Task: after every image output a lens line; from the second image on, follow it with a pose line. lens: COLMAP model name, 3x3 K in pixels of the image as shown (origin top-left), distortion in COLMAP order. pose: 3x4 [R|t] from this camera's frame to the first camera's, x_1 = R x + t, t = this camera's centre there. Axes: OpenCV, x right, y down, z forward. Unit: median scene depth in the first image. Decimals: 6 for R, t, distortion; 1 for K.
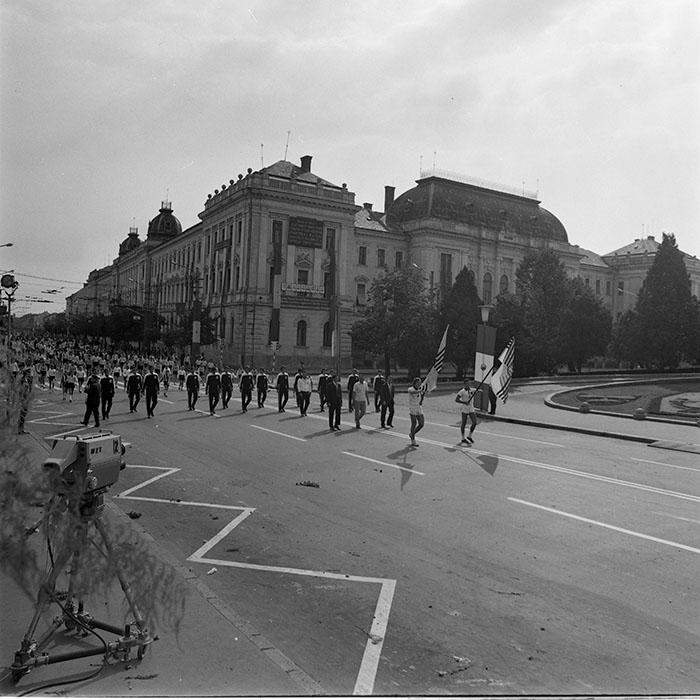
lens RADIAL K [[667.6, 0, 343.9], [0, 667.6, 329.7], [0, 0, 1]] dist [-0.057714, 0.021395]
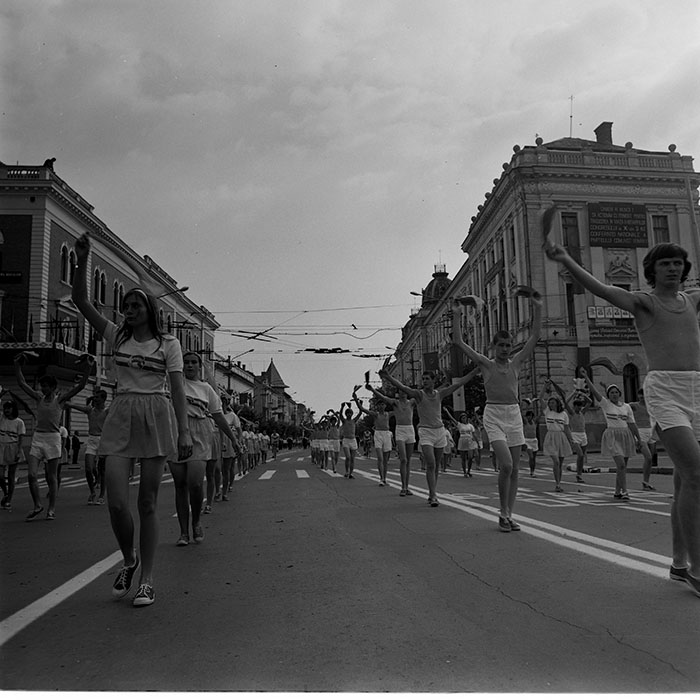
lens RADIAL K [[672.3, 0, 334.5], [0, 672.3, 350.6], [0, 0, 1]] dist [-0.097044, 0.090094]
pose [[0.886746, -0.120078, -0.446389, -0.028347], [0.068382, 0.989123, -0.130232, 0.032963], [0.457171, 0.084958, 0.885312, 0.316917]]
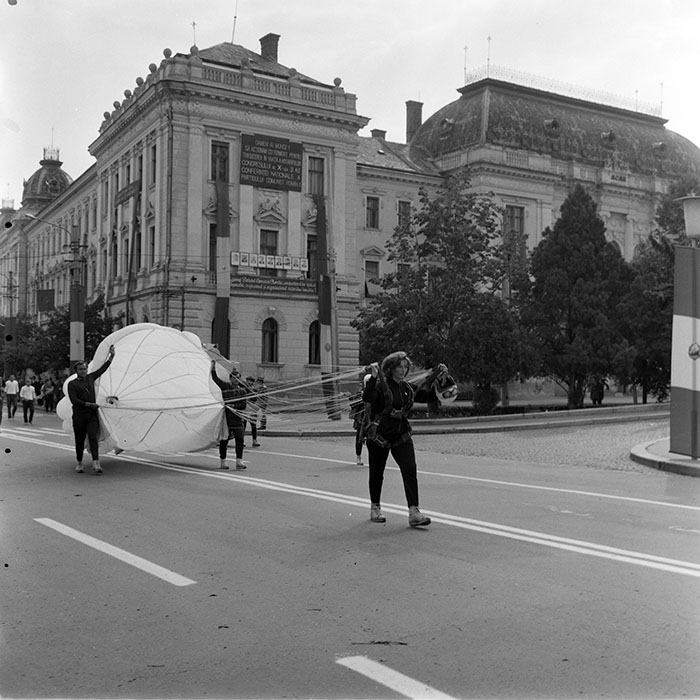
lens RADIAL K [[969.1, 0, 332.6], [0, 969.1, 339.9], [0, 0, 1]] dist [0.072889, -0.079807]
pose [[0.999460, -0.030104, -0.013155, 0.000795], [0.029797, 0.999292, -0.022967, 0.023347], [0.013837, 0.022563, 0.999650, 0.171056]]
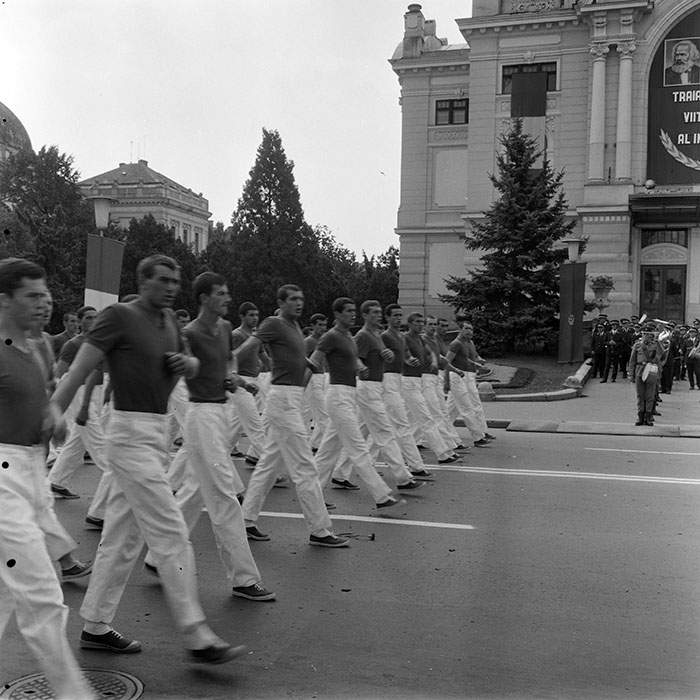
lens RADIAL K [[969.1, 0, 332.6], [0, 969.1, 339.9], [0, 0, 1]] dist [0.072889, -0.079807]
pose [[0.772066, -0.020587, 0.635209, -0.052527], [-0.000441, 0.999458, 0.032928, 0.020040], [-0.635542, -0.025703, 0.771638, 0.128411]]
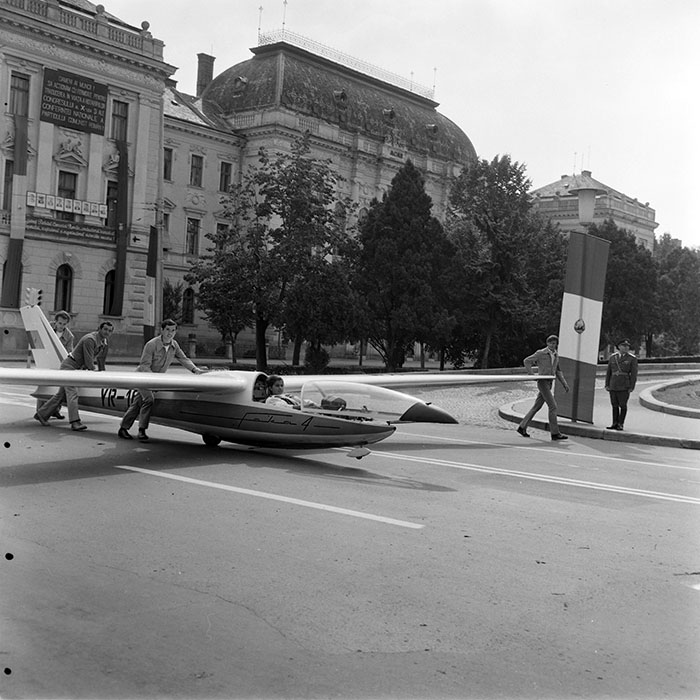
lens RADIAL K [[963.3, 0, 340.6], [0, 963.3, 333.6], [0, 0, 1]] dist [0.063046, -0.064442]
pose [[0.965404, 0.020062, 0.259985, -0.047193], [-0.025087, 0.999557, 0.016024, 0.022668], [-0.259548, -0.021992, 0.965480, 0.171083]]
